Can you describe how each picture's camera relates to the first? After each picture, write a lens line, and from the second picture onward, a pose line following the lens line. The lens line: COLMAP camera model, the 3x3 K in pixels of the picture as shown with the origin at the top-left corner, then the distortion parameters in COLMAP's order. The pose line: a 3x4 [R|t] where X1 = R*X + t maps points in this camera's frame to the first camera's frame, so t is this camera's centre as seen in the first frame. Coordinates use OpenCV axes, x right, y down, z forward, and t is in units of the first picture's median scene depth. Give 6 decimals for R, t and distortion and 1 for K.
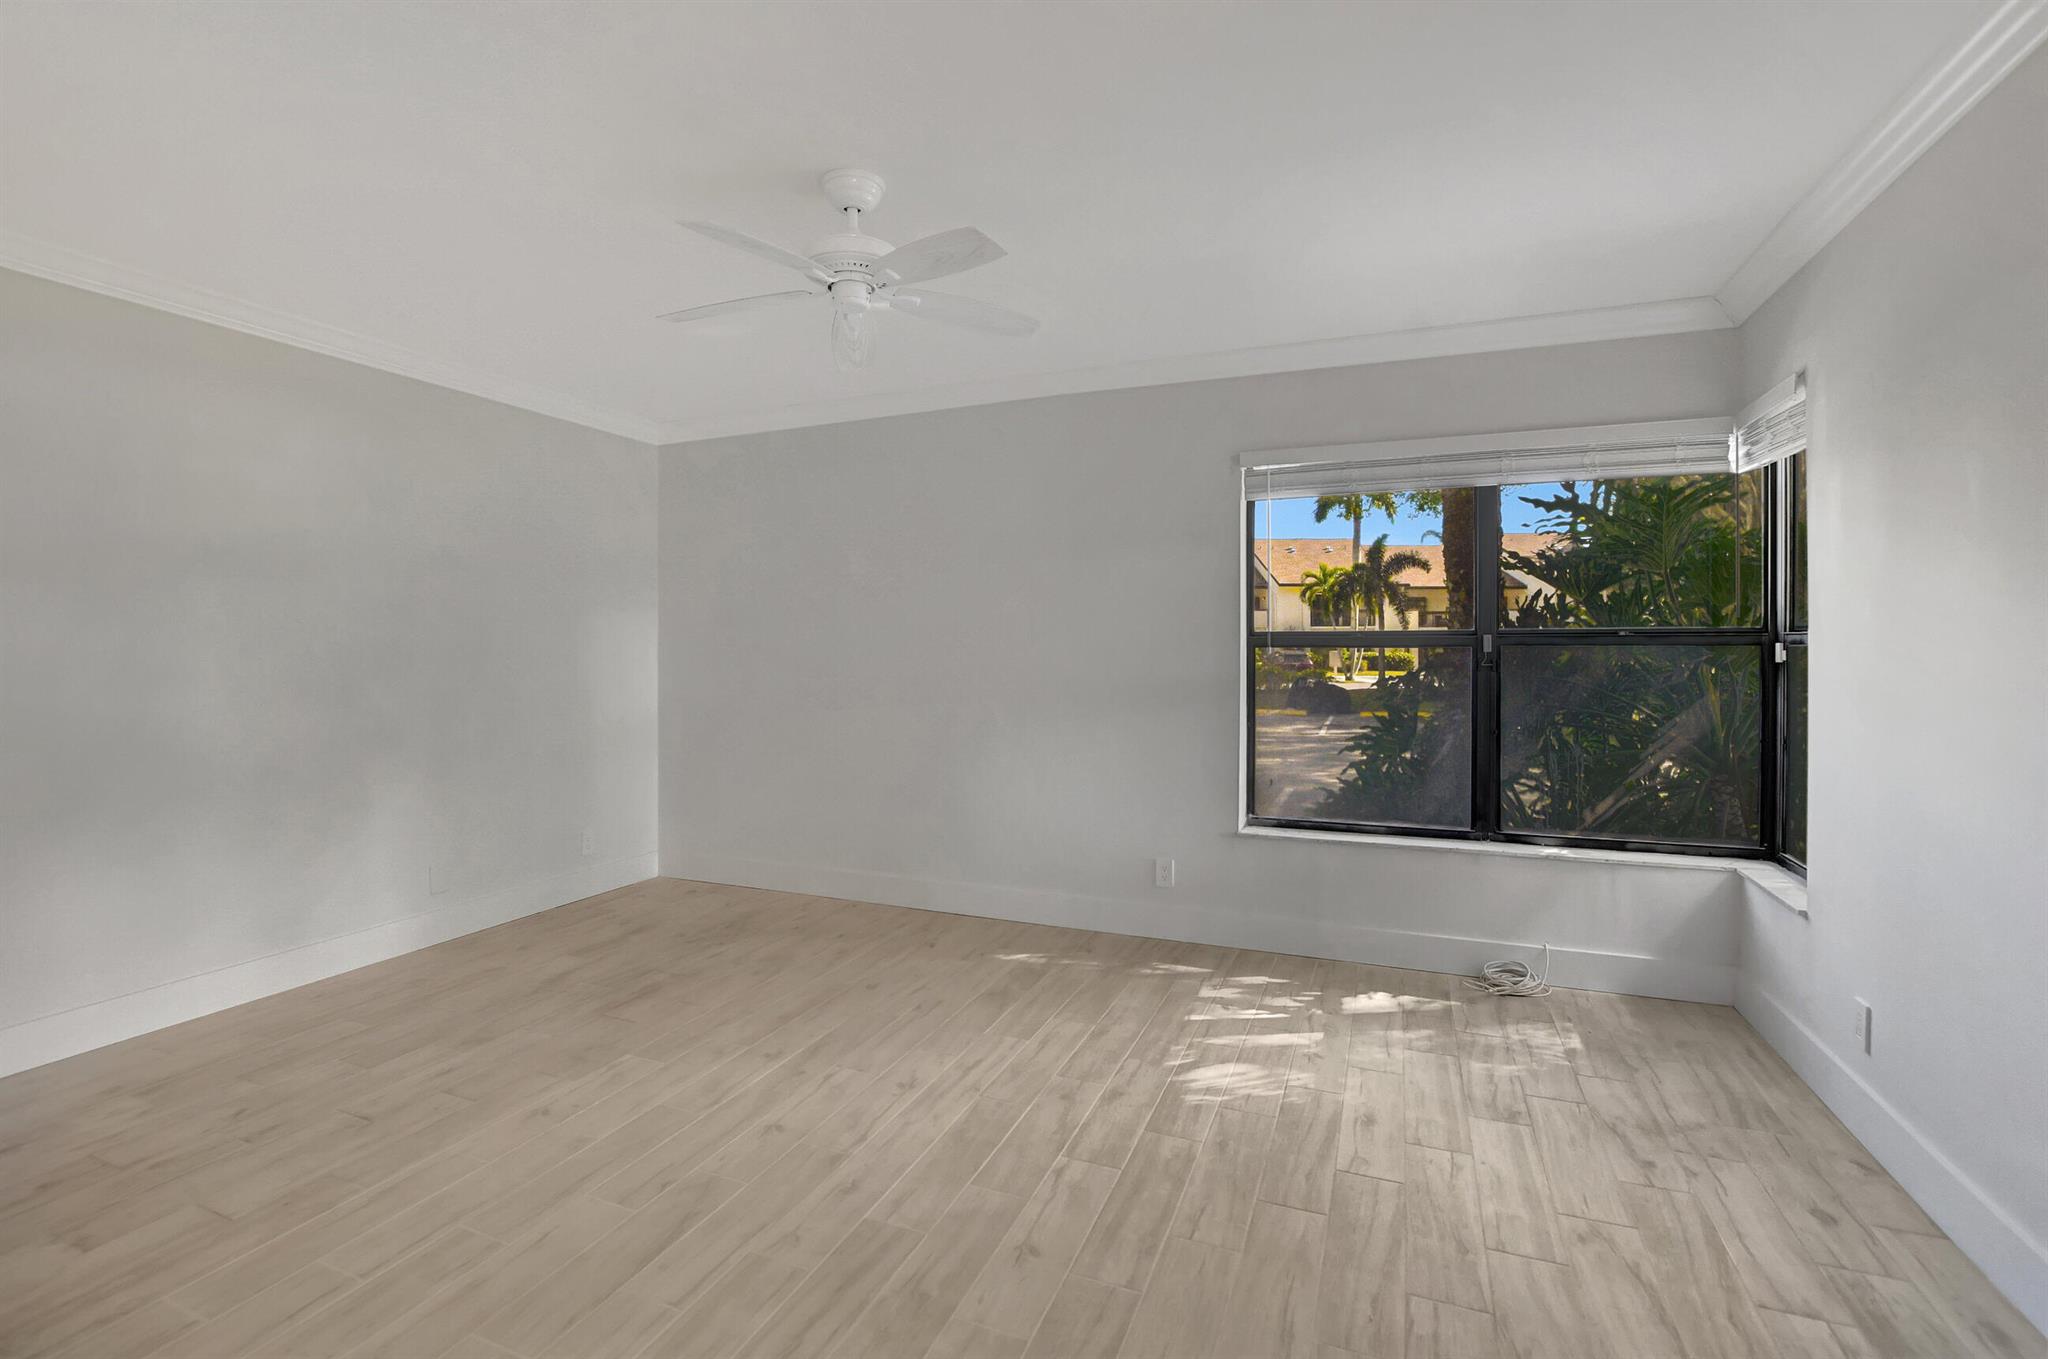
lens RADIAL K [[919.6, 0, 1028.4], [0, 919.6, 658.8], [0, 0, 1]] dist [-0.028963, 0.000098]
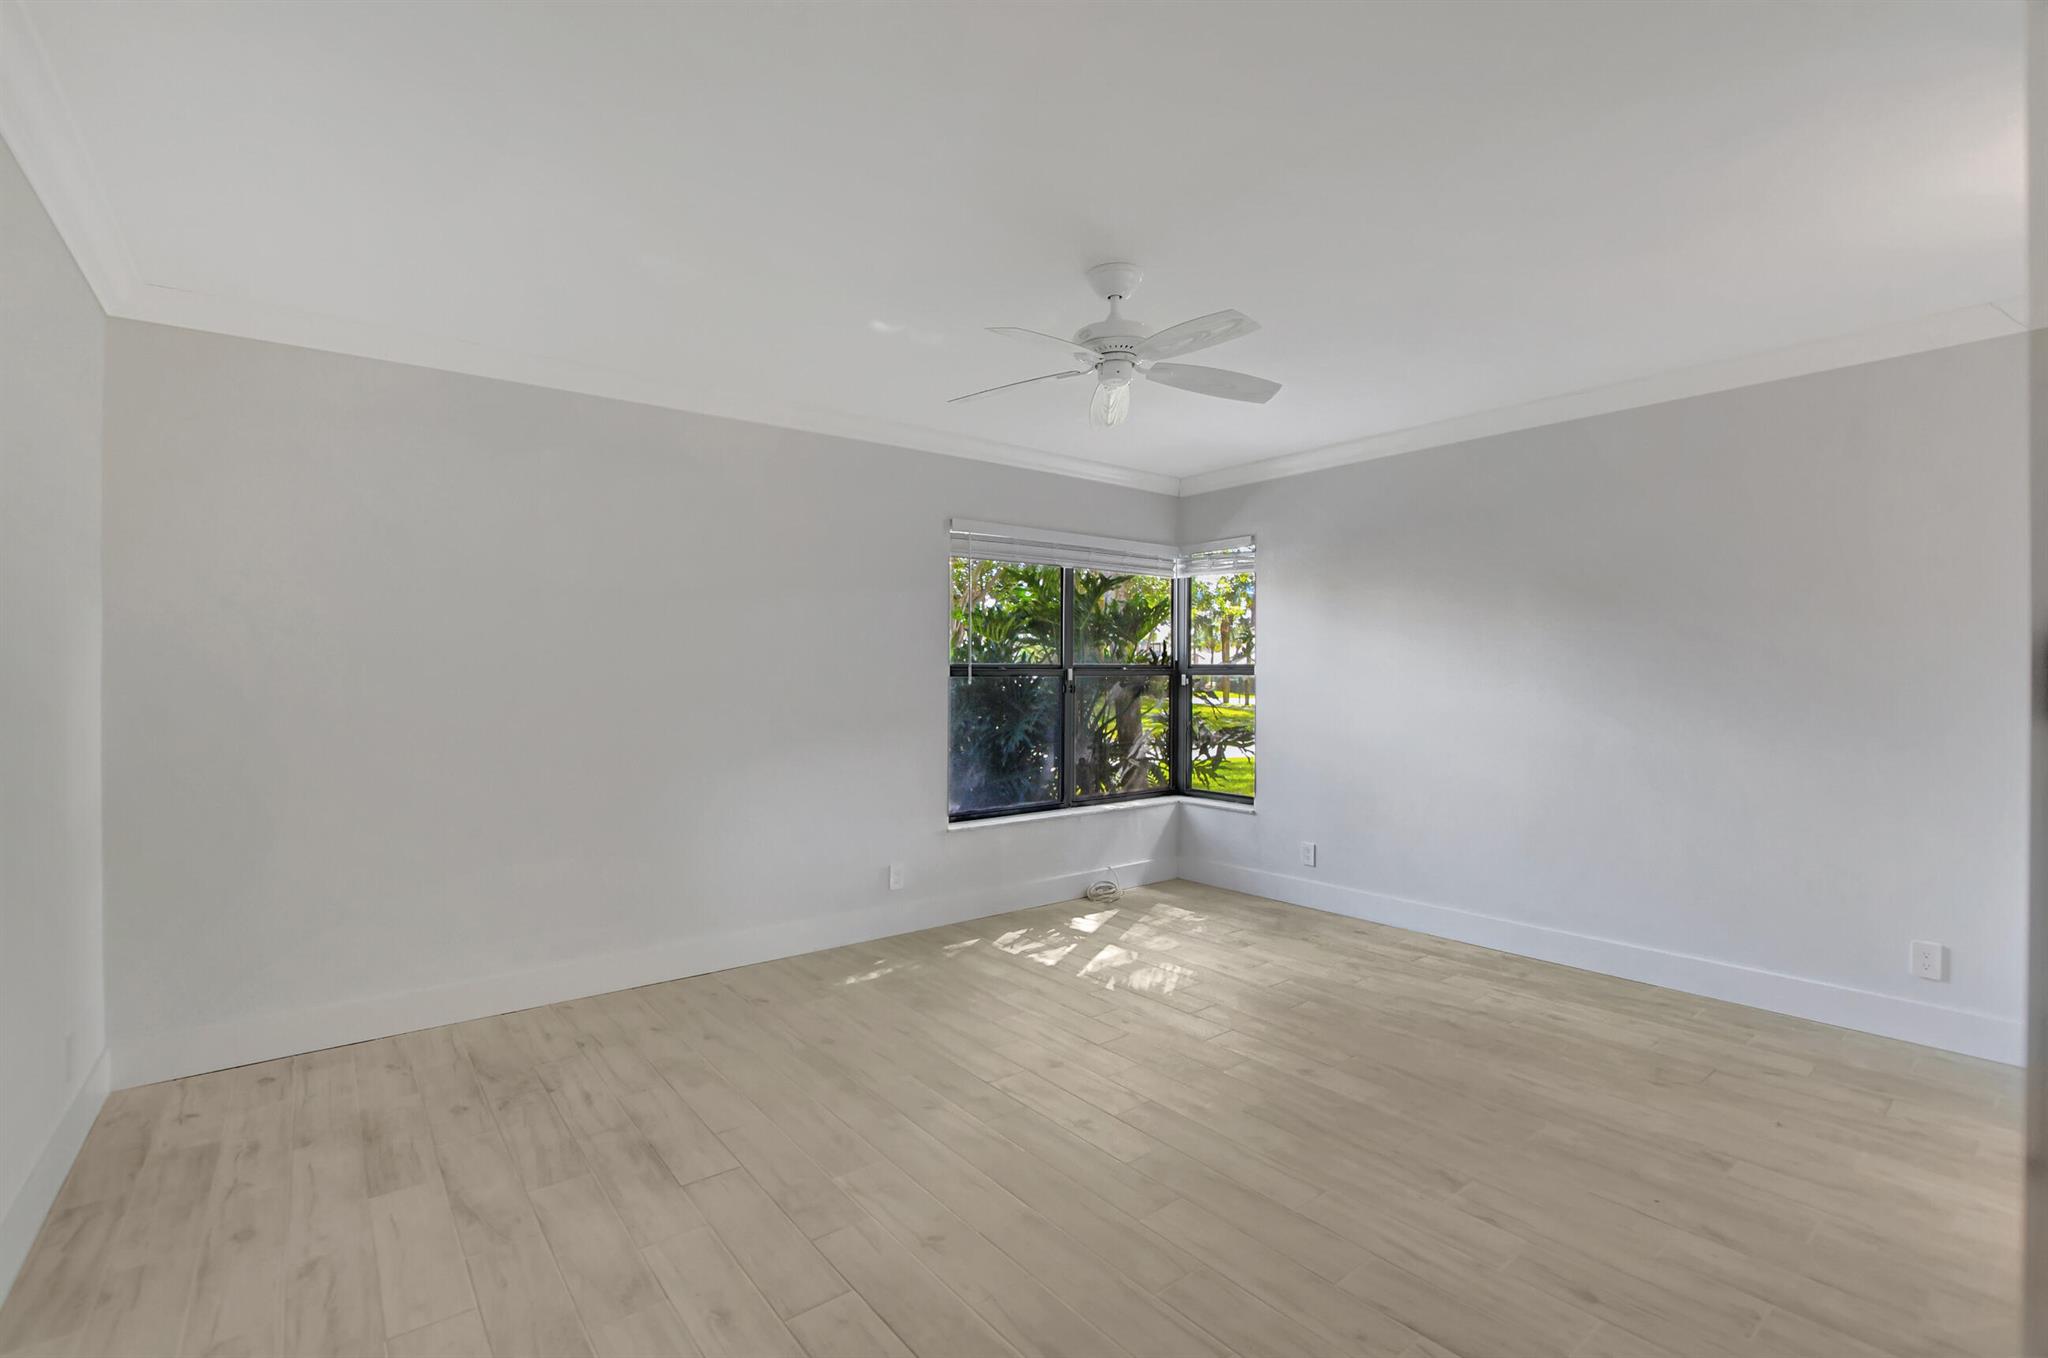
lens RADIAL K [[886.8, 0, 1024.0], [0, 886.8, 679.0], [0, 0, 1]] dist [-0.023770, 0.000213]
pose [[0.493705, -0.002720, 0.869625, -0.907792], [0.012454, 0.999915, -0.003943, -0.004353], [-0.869541, 0.012777, 0.493696, 0.403128]]
